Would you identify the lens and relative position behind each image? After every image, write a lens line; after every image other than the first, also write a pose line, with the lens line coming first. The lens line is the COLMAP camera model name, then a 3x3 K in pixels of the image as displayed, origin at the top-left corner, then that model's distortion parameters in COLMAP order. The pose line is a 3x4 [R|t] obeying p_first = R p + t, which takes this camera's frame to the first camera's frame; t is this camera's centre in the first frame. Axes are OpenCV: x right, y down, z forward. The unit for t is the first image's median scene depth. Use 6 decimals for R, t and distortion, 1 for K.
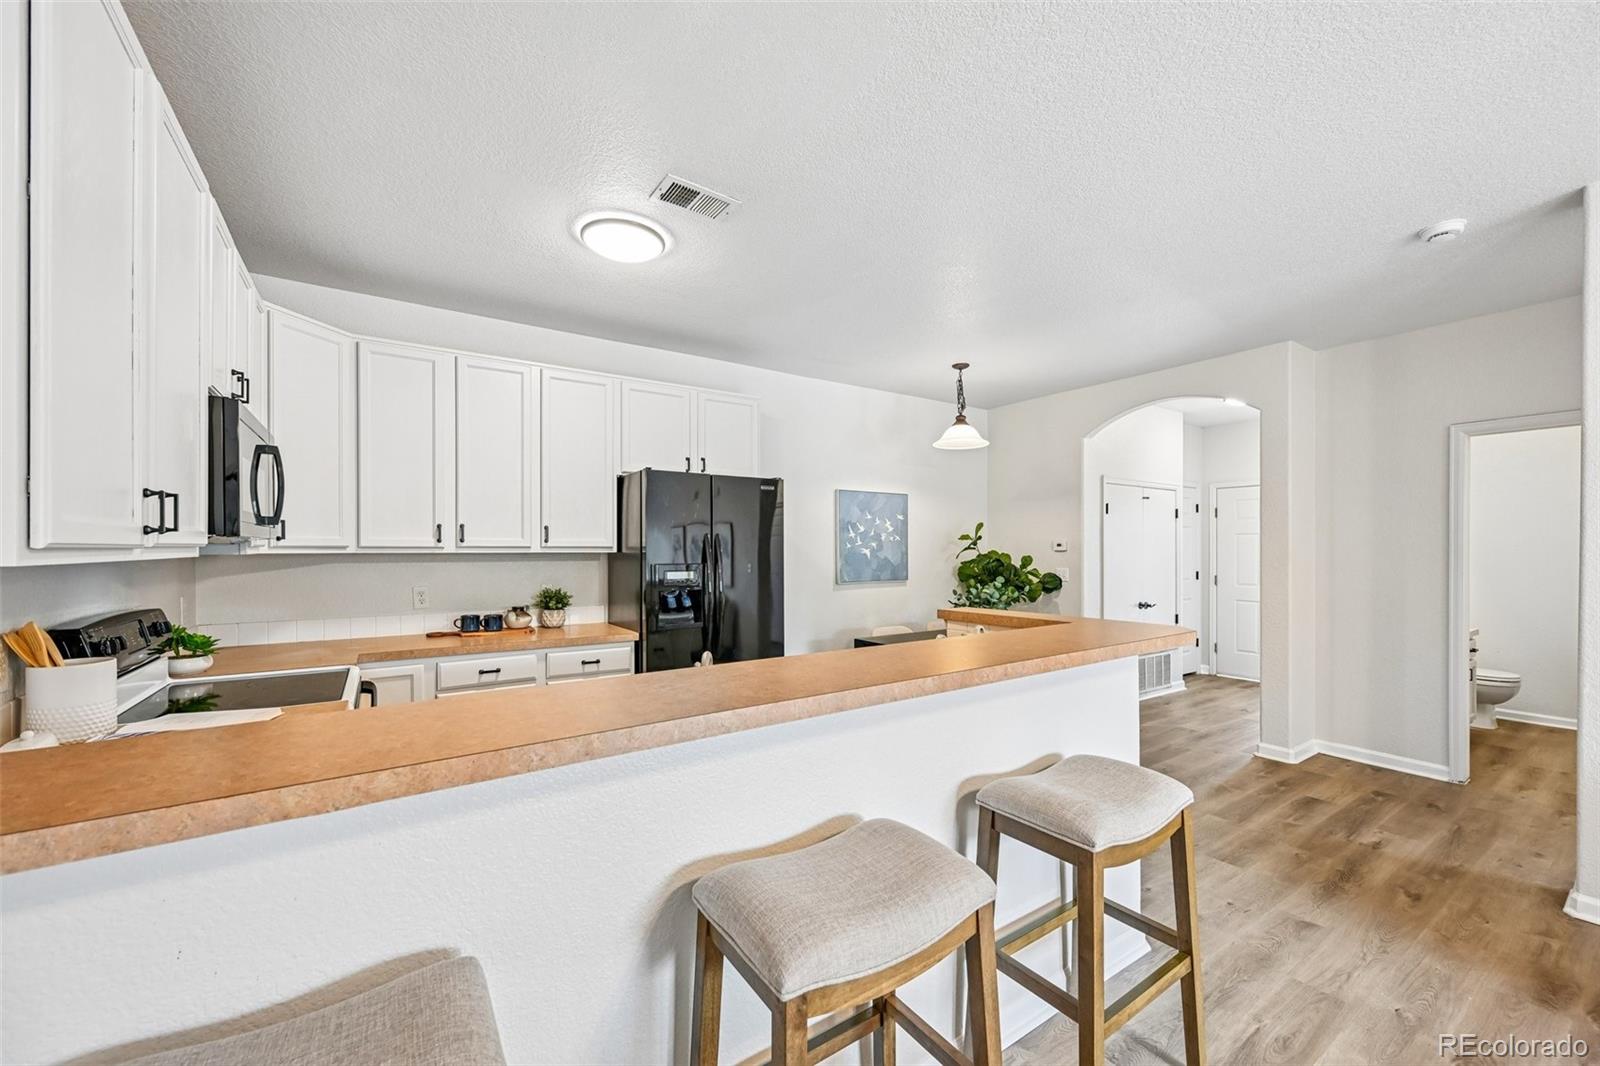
lens RADIAL K [[625.4, 0, 803.5], [0, 625.4, 556.3], [0, 0, 1]] dist [-0.001032, -0.000293]
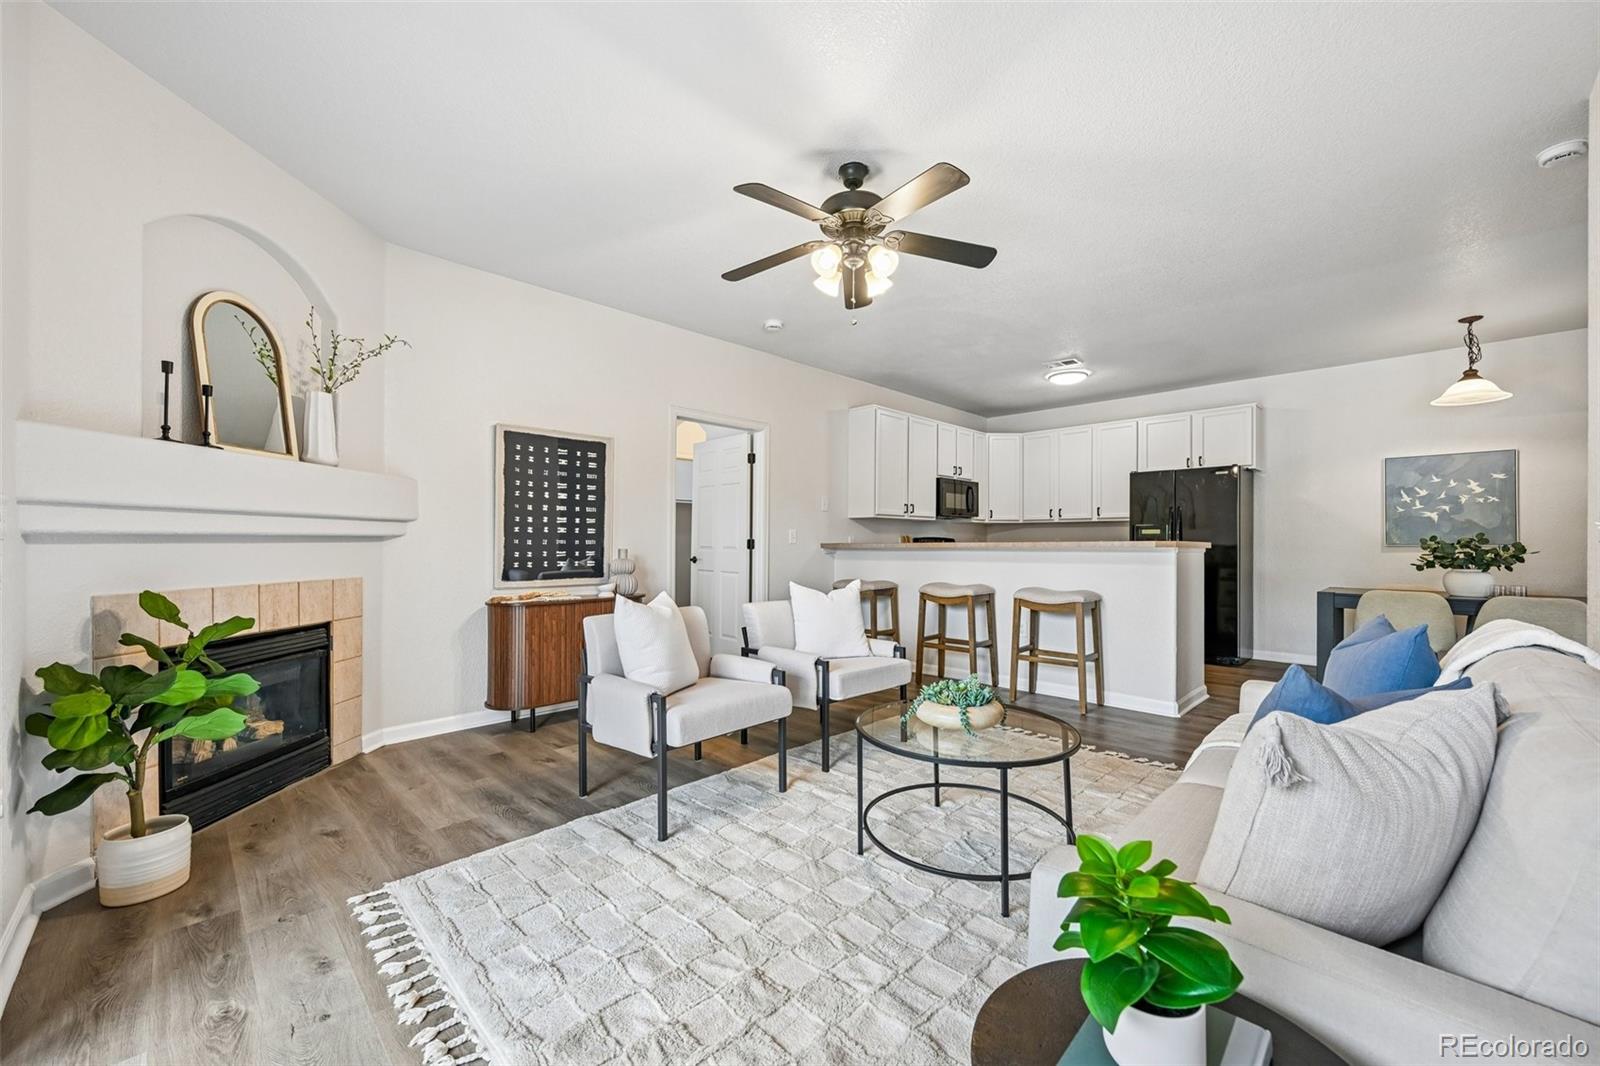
lens RADIAL K [[625.4, 0, 803.3], [0, 625.4, 542.0], [0, 0, 1]] dist [-0.001032, -0.000293]
pose [[0.192092, -0.002863, -0.981373, 1.007897], [-0.015240, 0.999866, -0.005900, 0.064702], [0.981259, 0.016089, 0.192023, -0.203916]]
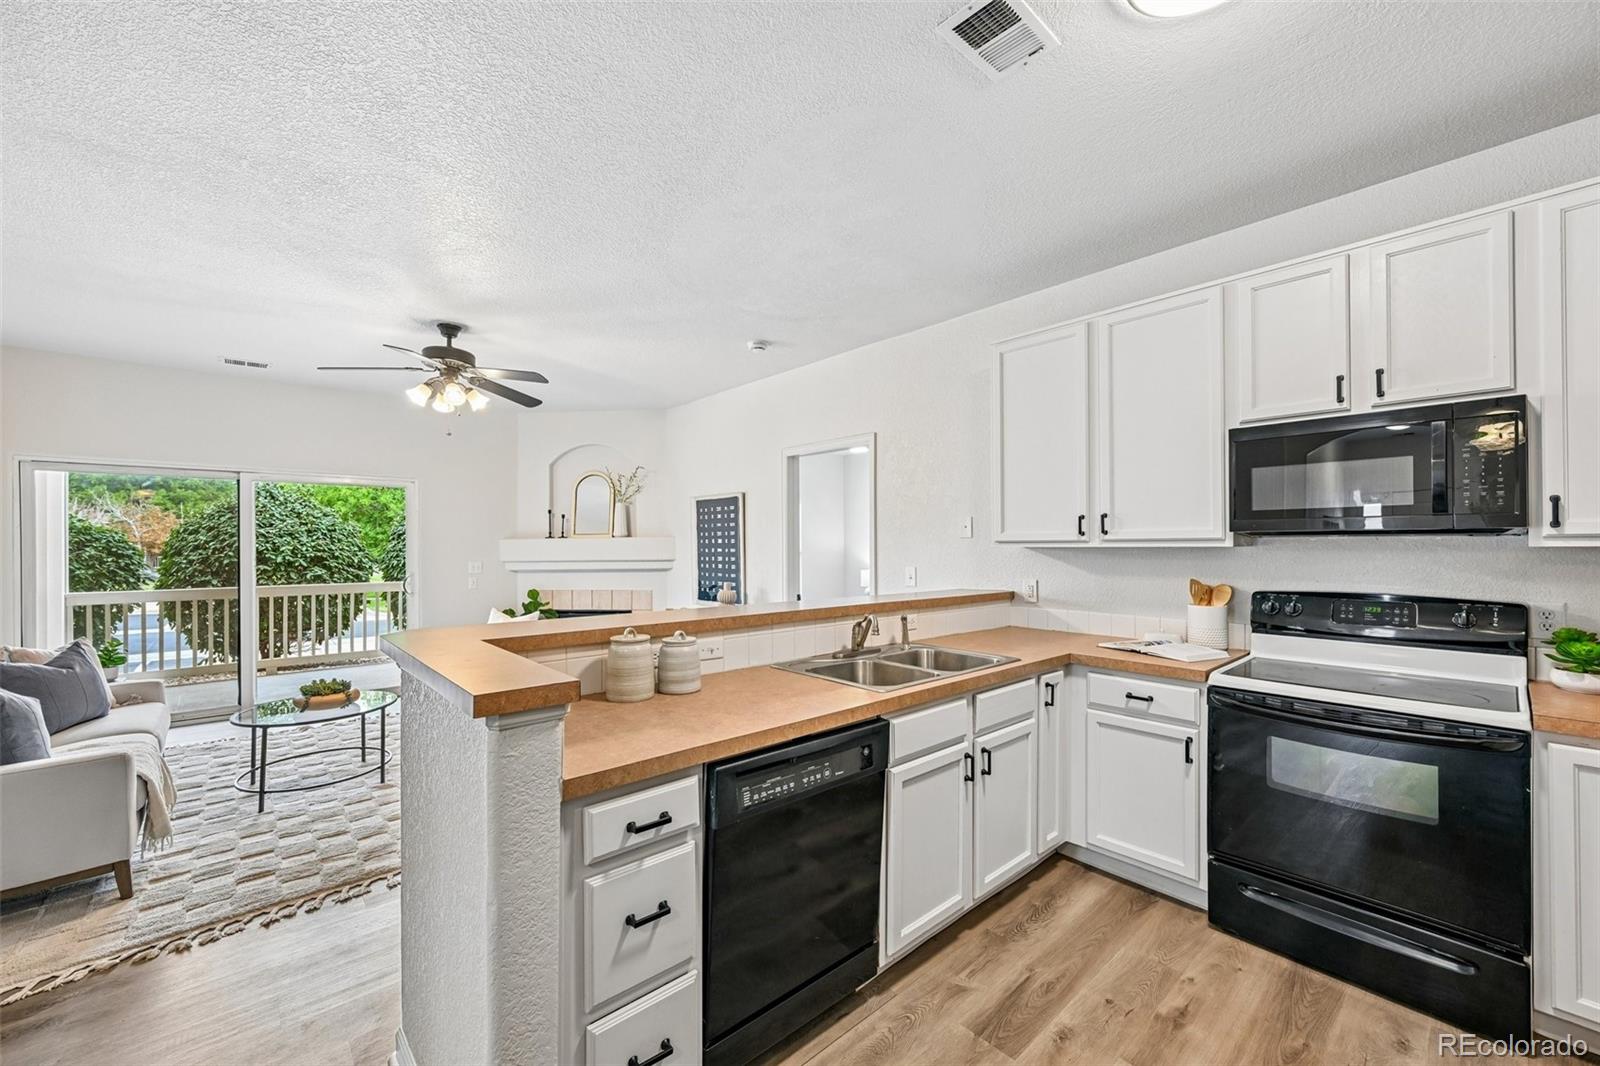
lens RADIAL K [[625.4, 0, 805.1], [0, 625.4, 541.3], [0, 0, 1]] dist [-0.001032, -0.000293]
pose [[-0.990038, 0.003716, -0.140753, 0.072325], [0.002760, 0.999972, 0.006989, -0.008669], [0.140775, 0.006531, -0.990020, 0.862174]]
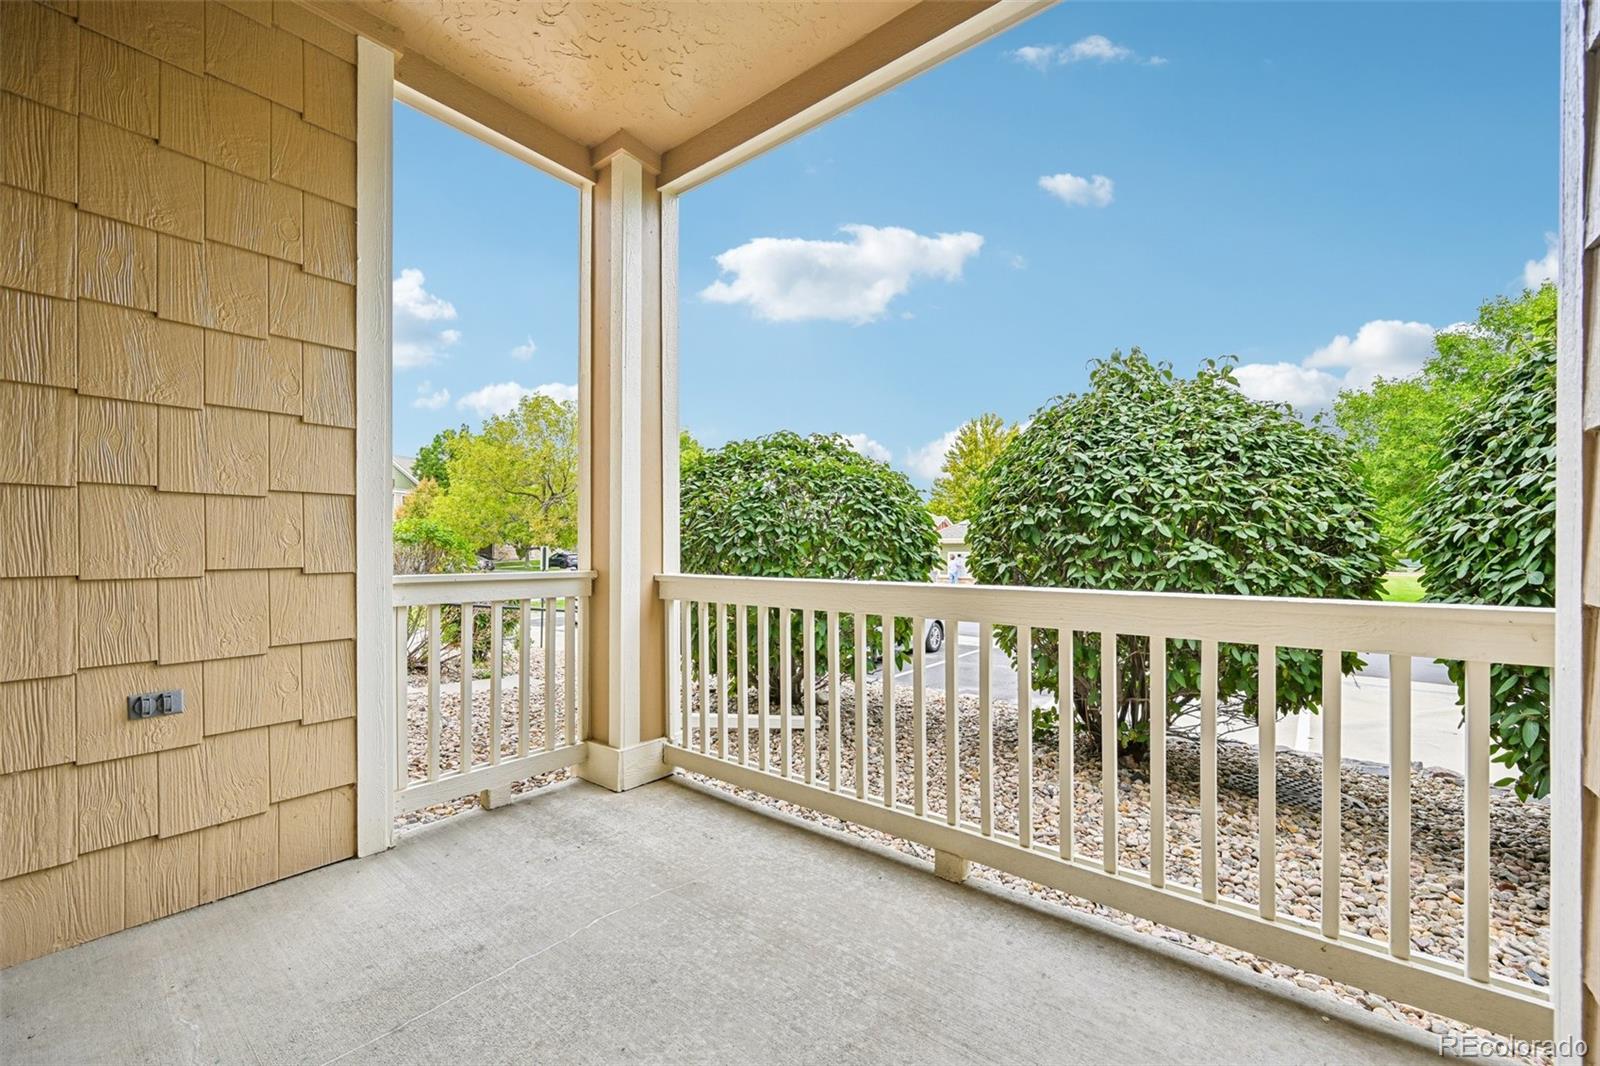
lens RADIAL K [[625.4, 0, 795.5], [0, 625.4, 542.7], [0, 0, 1]] dist [-0.001032, -0.000293]
pose [[-0.290129, 0.007002, 0.956962, 0.741999], [0.014802, 0.999886, -0.002828, 0.077619], [-0.956873, 0.013345, -0.290200, -0.602377]]
